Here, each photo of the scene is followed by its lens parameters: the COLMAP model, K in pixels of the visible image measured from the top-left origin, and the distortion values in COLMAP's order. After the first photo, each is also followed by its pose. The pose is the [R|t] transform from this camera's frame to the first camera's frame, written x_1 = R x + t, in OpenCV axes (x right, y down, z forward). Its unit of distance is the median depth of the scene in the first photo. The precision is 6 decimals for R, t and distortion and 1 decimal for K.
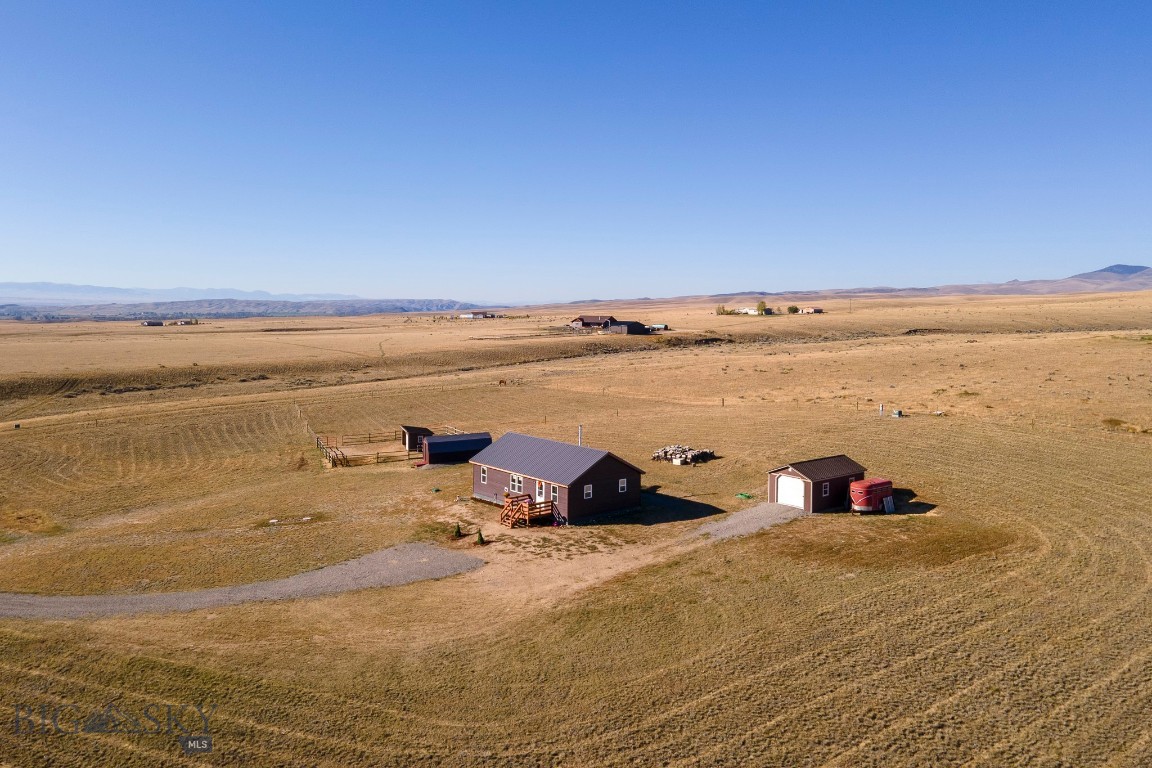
lens RADIAL K [[852.8, 0, 580.7], [0, 852.8, 301.3], [0, 0, 1]] dist [0.022297, 0.038380]
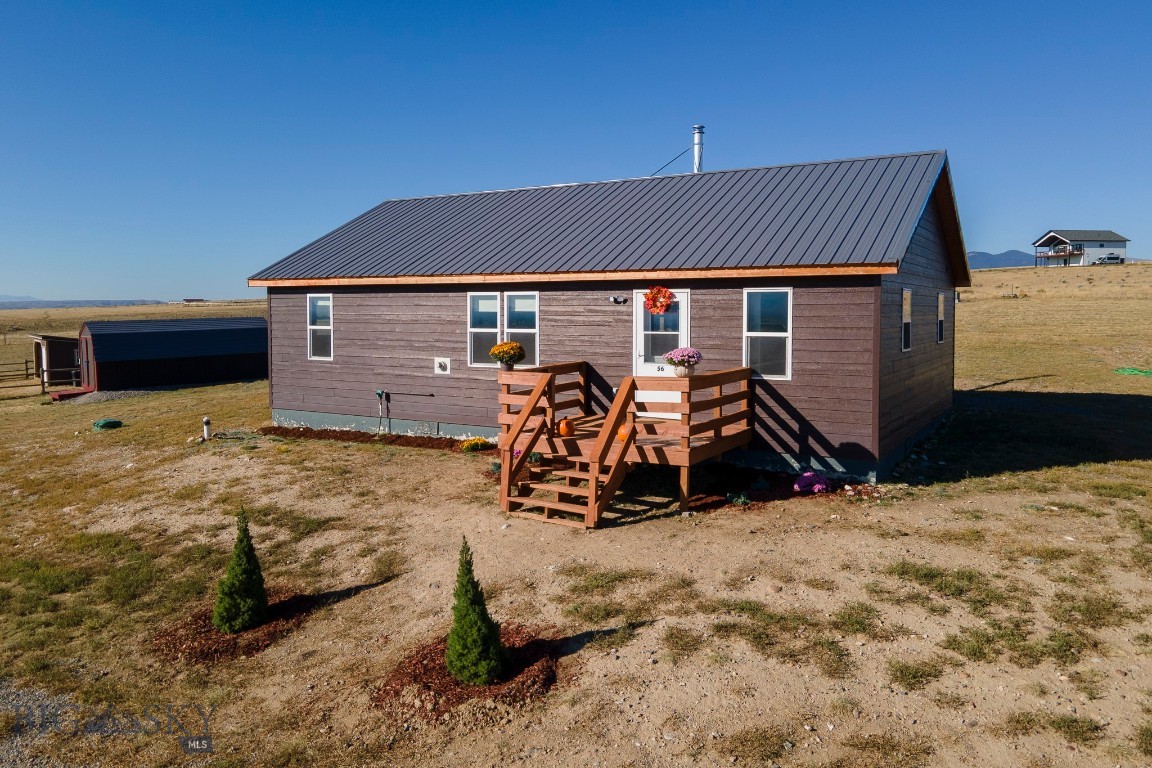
lens RADIAL K [[827.1, 0, 574.2], [0, 827.1, 341.5], [0, 0, 1]] dist [0.037659, -0.000468]
pose [[0.951156, -0.024186, 0.307761, -0.087794], [0.011231, 0.998977, 0.043797, 0.147767], [-0.308506, -0.038202, 0.950455, 0.563934]]
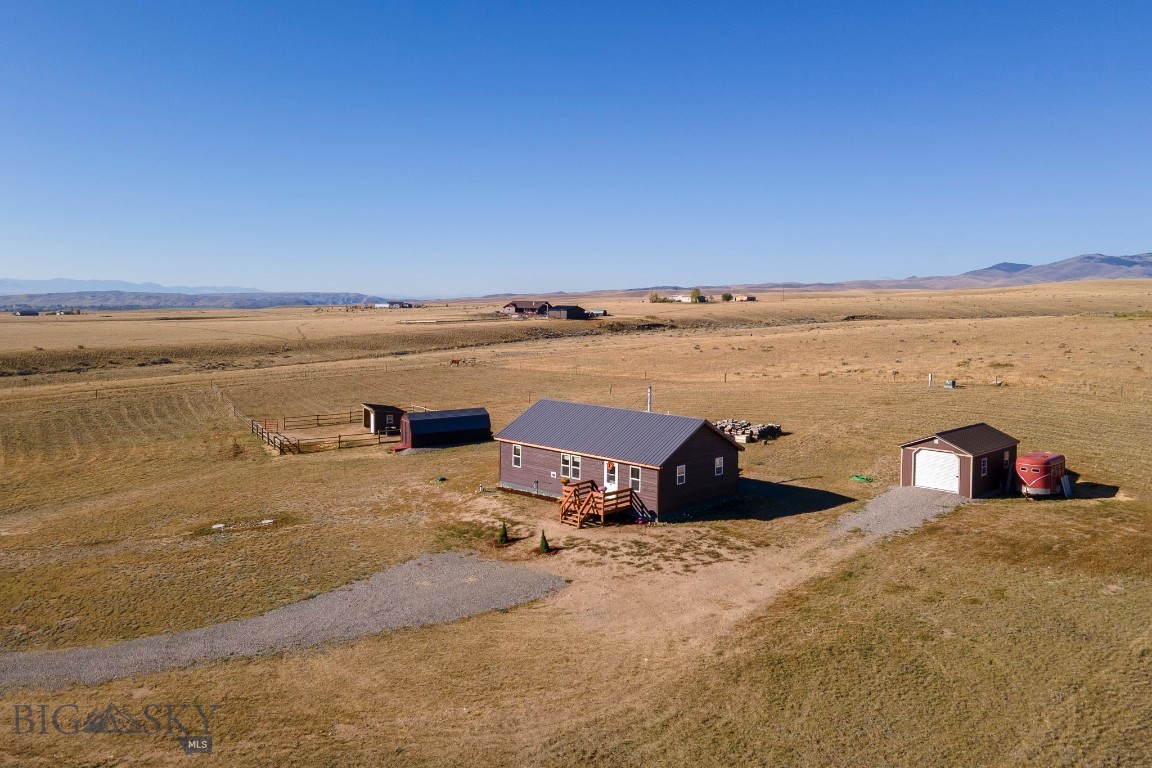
lens RADIAL K [[852.8, 0, 580.7], [0, 852.8, 301.3], [0, 0, 1]] dist [0.022297, 0.038380]
pose [[0.994226, 0.003695, 0.107239, -0.103004], [-0.004128, 0.999984, 0.003822, 0.050891], [-0.107224, -0.004242, 0.994226, 0.201699]]
